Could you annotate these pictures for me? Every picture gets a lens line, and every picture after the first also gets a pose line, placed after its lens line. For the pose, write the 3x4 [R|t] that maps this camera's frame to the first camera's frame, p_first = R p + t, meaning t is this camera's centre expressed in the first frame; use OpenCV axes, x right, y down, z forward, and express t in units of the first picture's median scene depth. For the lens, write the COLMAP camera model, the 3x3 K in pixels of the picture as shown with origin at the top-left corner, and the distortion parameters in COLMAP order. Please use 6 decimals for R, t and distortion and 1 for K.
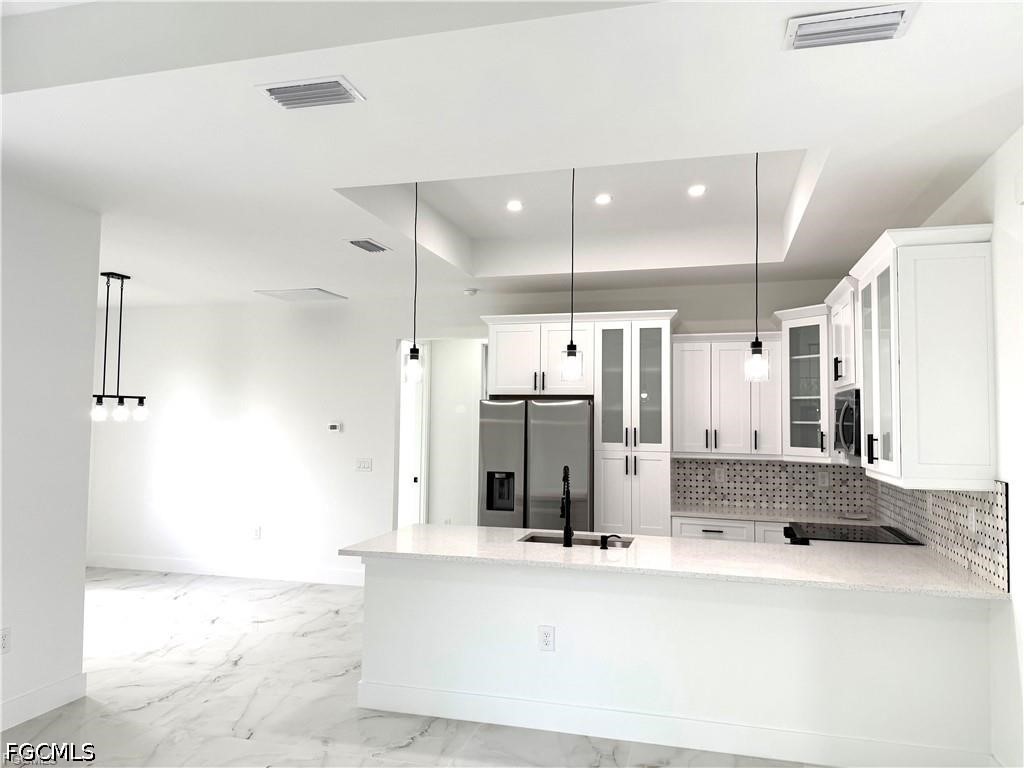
lens RADIAL K [[713.6, 0, 511.0], [0, 713.6, 389.0], [0, 0, 1]] dist [0.048858, -0.005348]
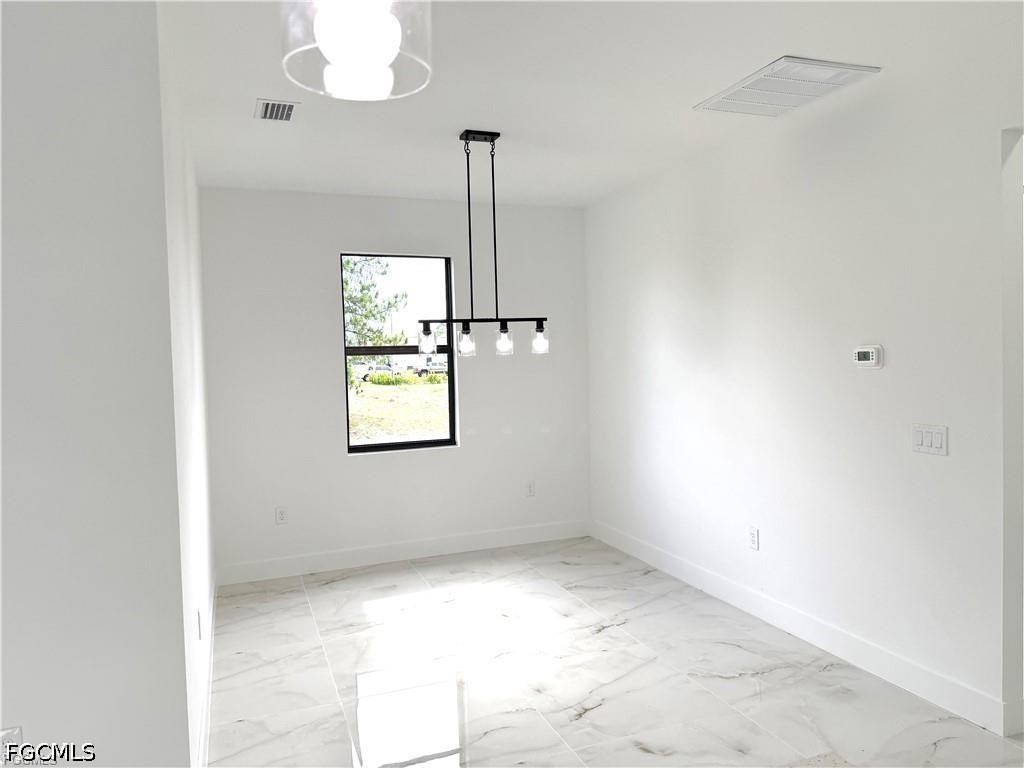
lens RADIAL K [[713.6, 0, 511.0], [0, 713.6, 389.0], [0, 0, 1]] dist [0.048858, -0.005348]
pose [[0.616208, 0.020399, -0.787319, -0.007287], [0.072602, 0.993937, 0.082576, 0.017465], [0.784230, -0.108044, 0.610990, 0.507335]]
